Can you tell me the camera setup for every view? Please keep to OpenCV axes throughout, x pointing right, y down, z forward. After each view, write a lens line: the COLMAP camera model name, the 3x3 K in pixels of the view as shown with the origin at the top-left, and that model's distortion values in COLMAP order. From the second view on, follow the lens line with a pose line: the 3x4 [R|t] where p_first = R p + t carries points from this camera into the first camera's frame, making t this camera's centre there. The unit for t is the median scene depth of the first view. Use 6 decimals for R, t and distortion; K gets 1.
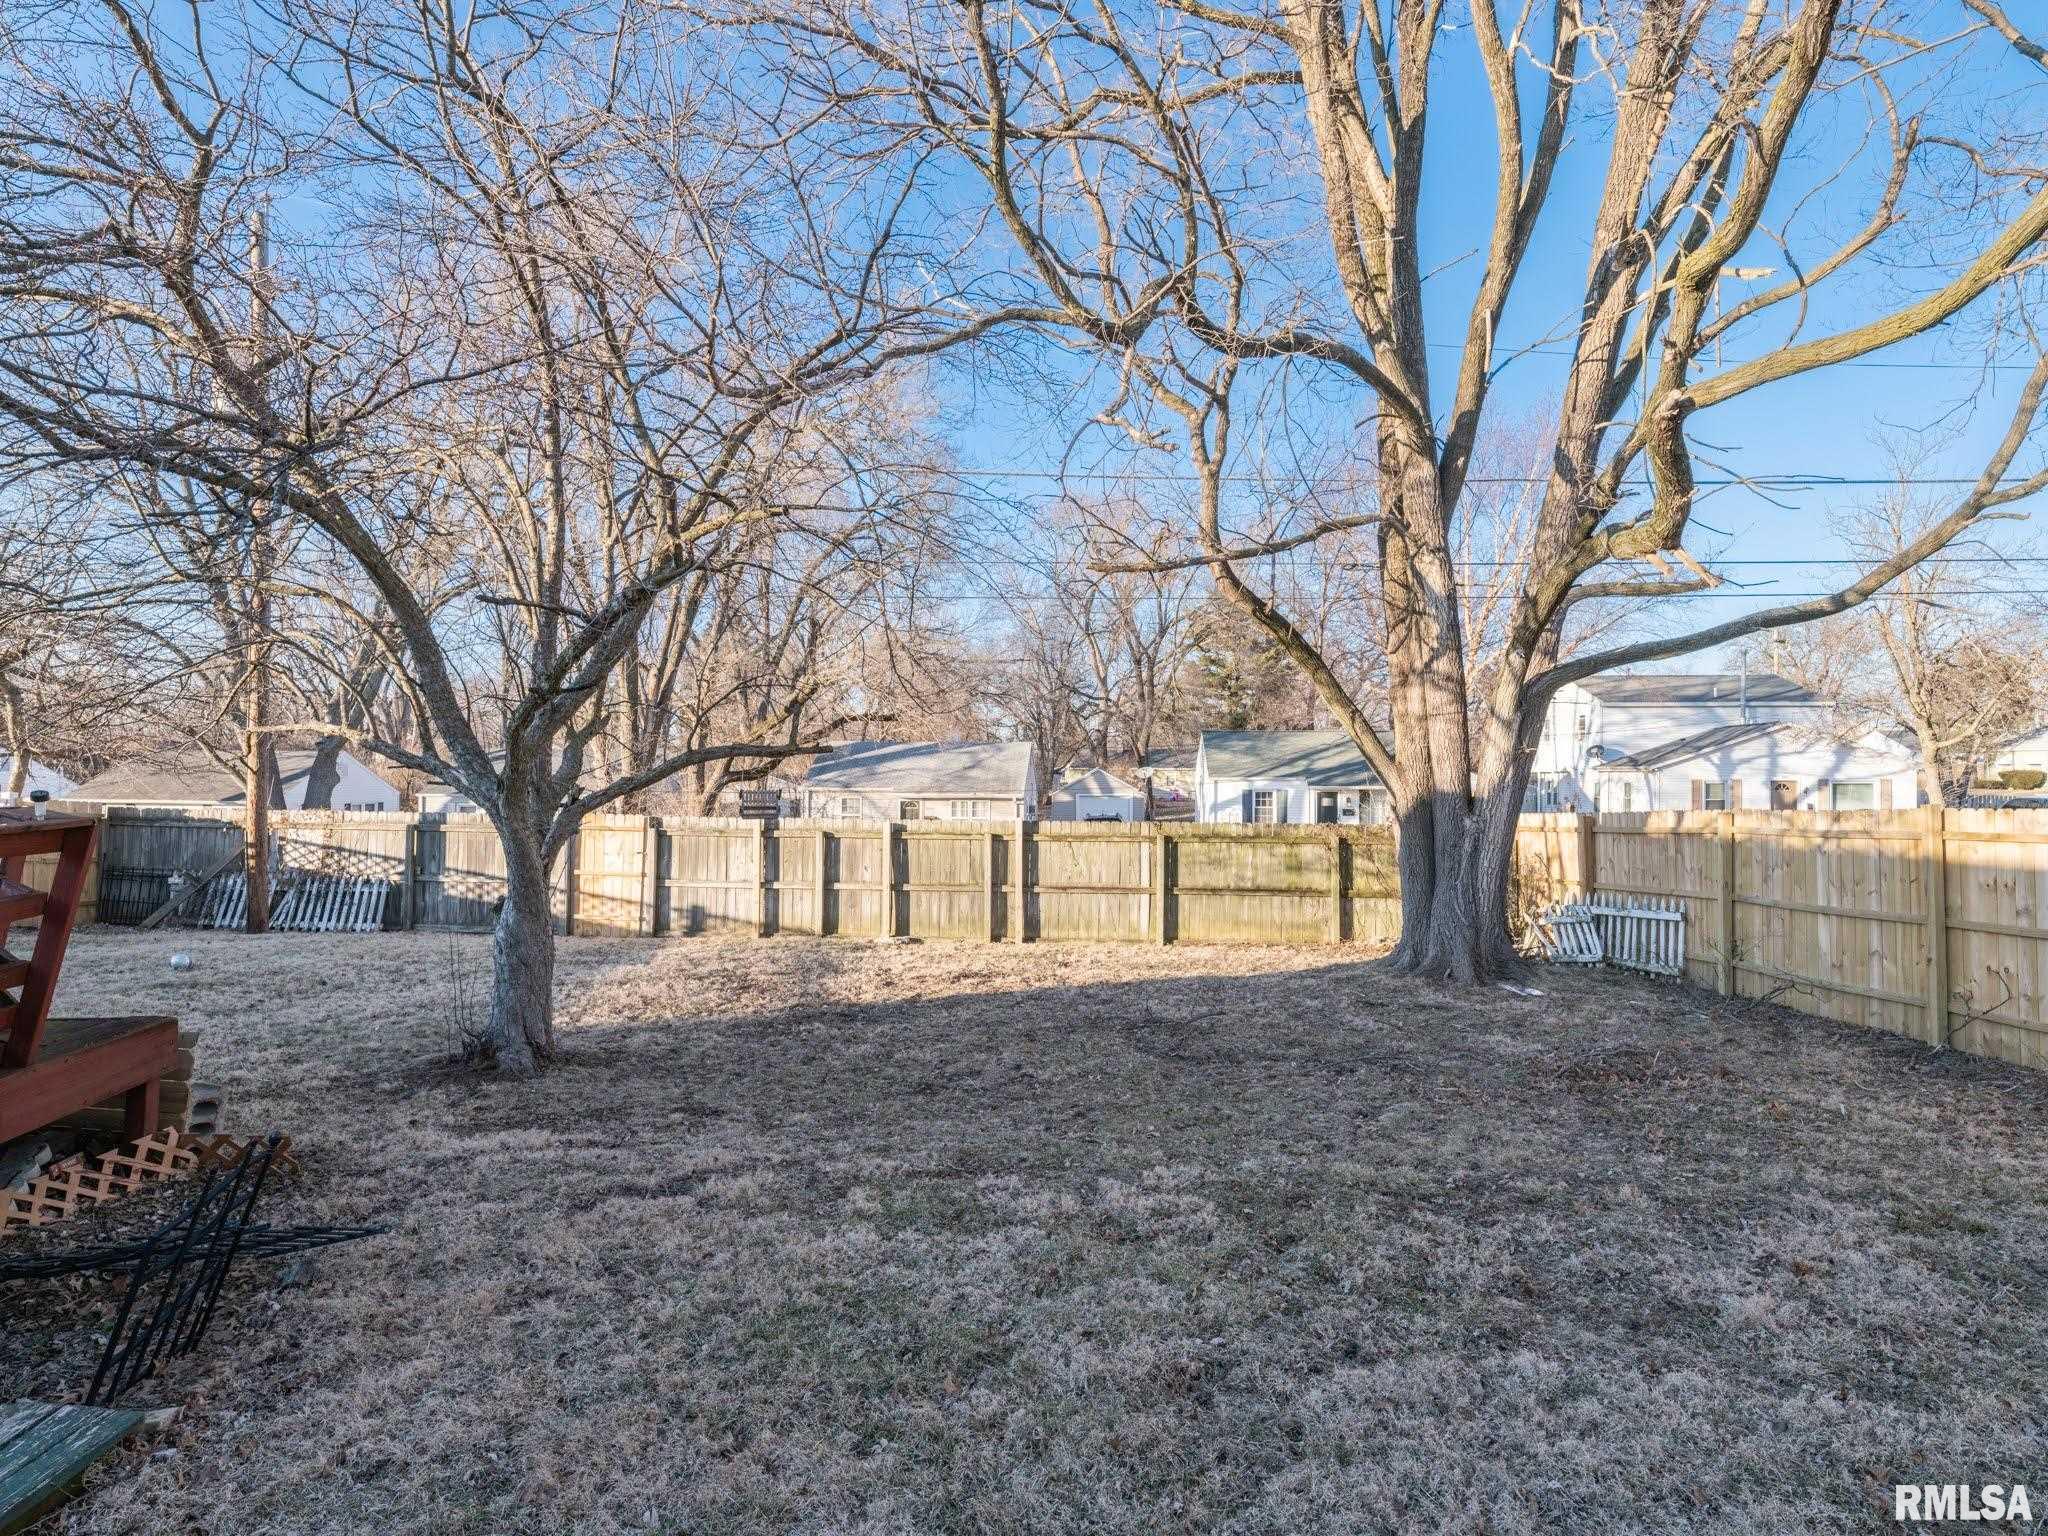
lens RADIAL K [[1105.6, 0, 1015.8], [0, 1105.6, 770.4], [0, 0, 1]] dist [0.006554, -0.003401]
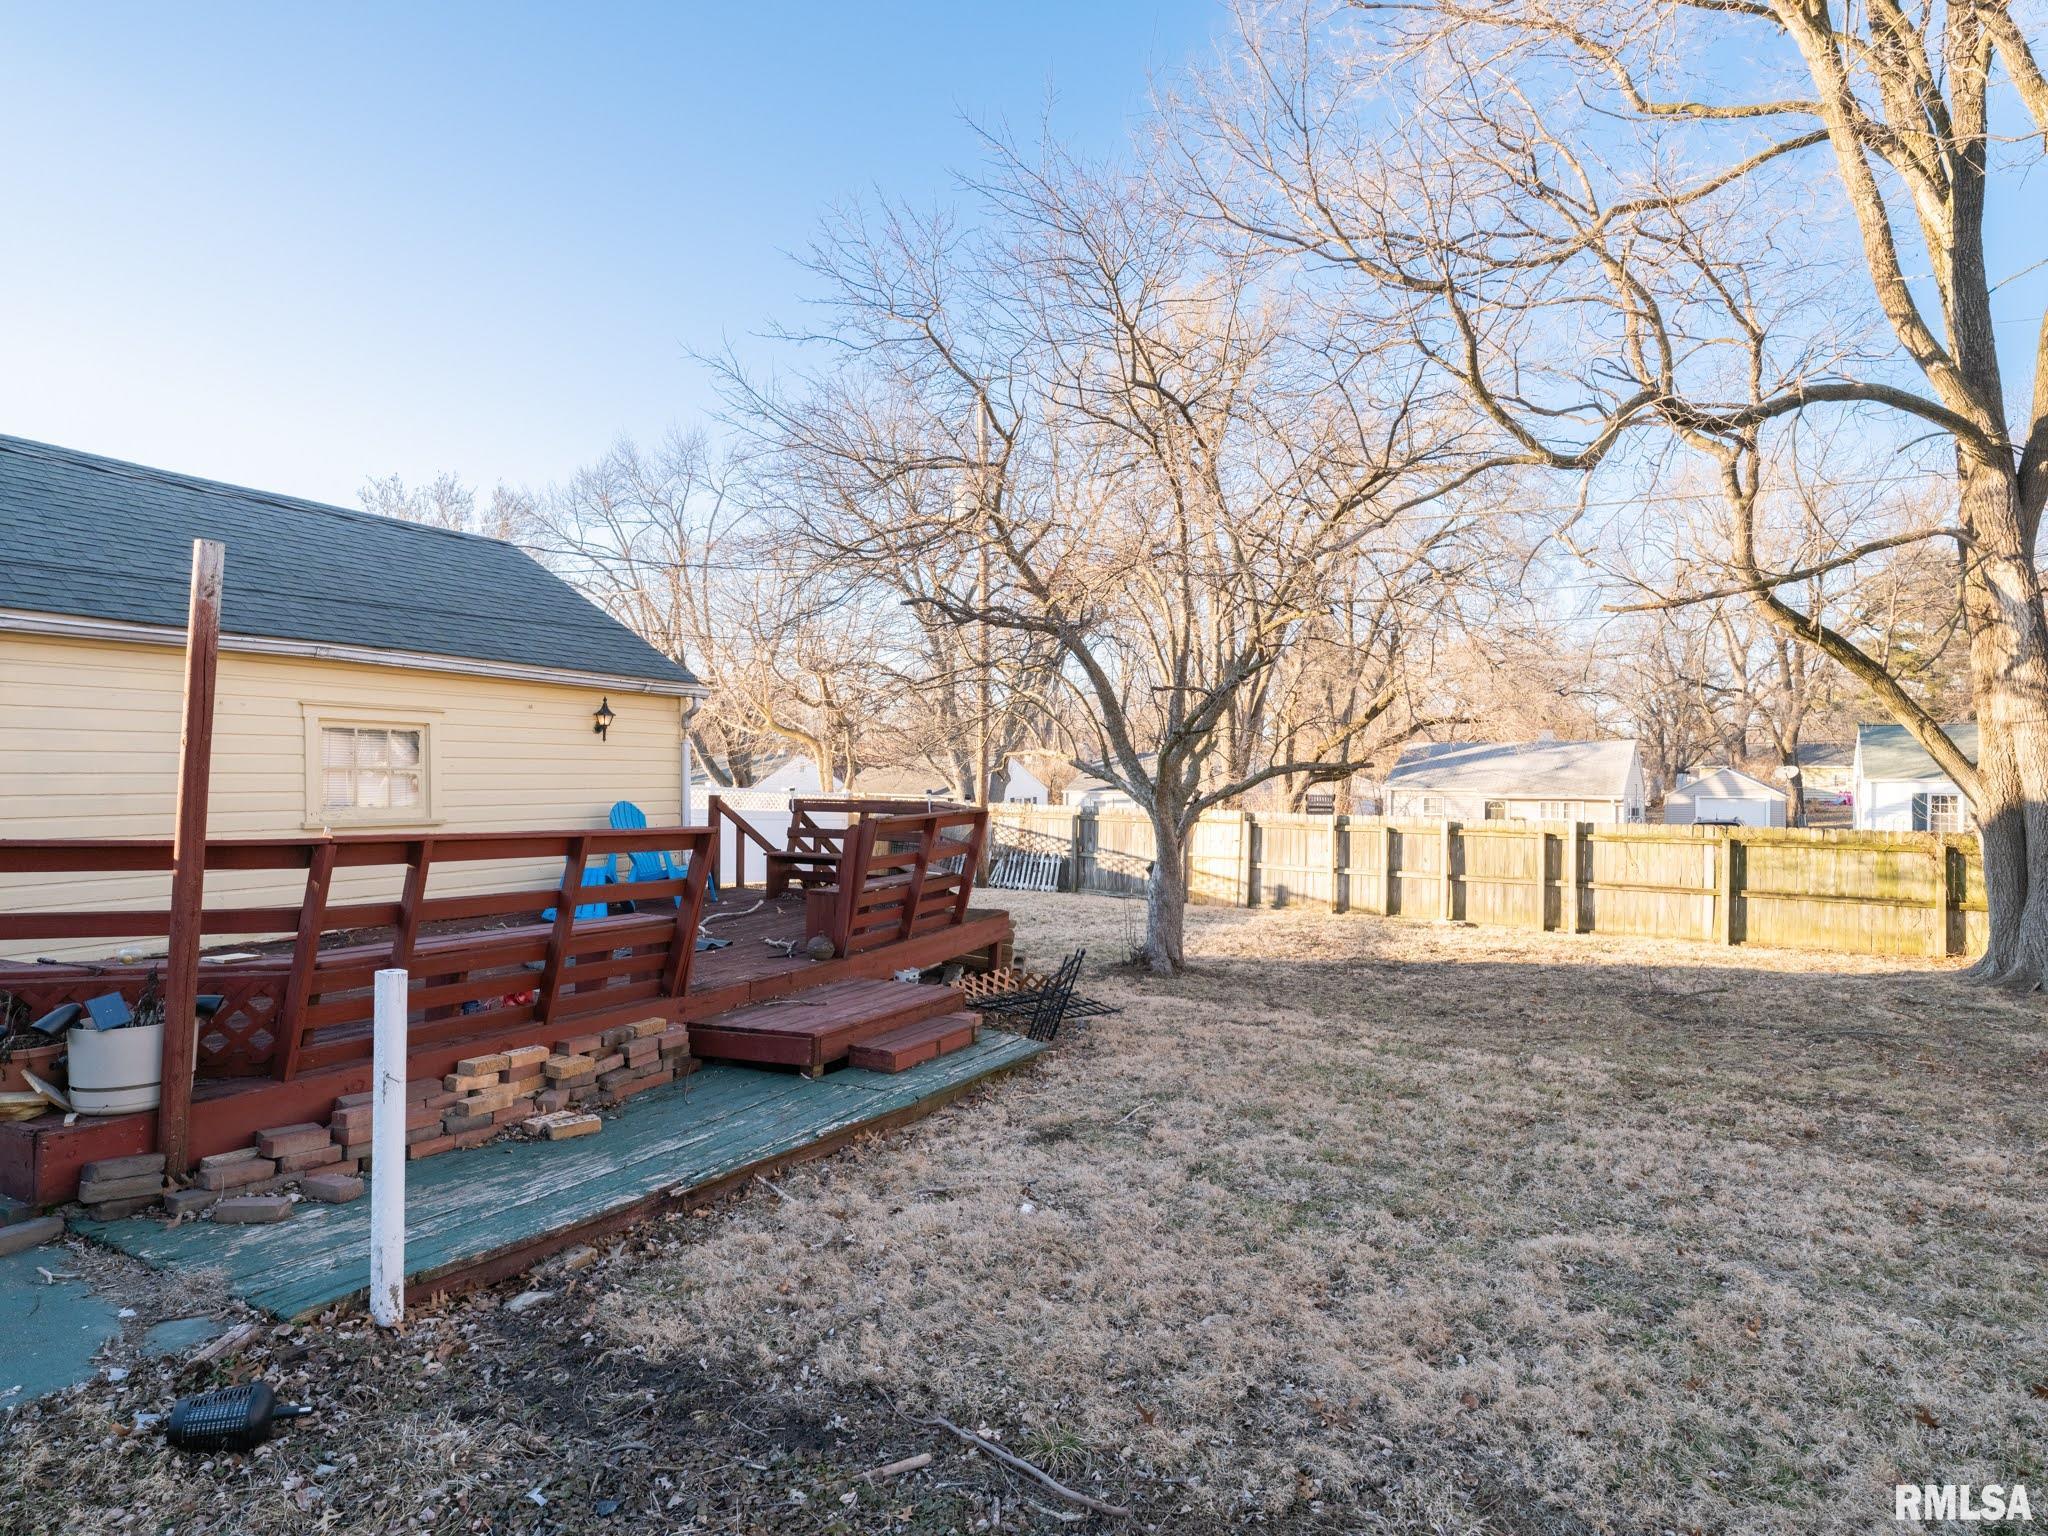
lens RADIAL K [[1105.6, 0, 1022.8], [0, 1105.6, 778.8], [0, 0, 1]] dist [0.006554, -0.003401]
pose [[0.868818, 0.002333, -0.495126, 0.078538], [0.002599, 0.999954, 0.009272, -0.009323], [0.495125, -0.009343, 0.868772, -0.236537]]
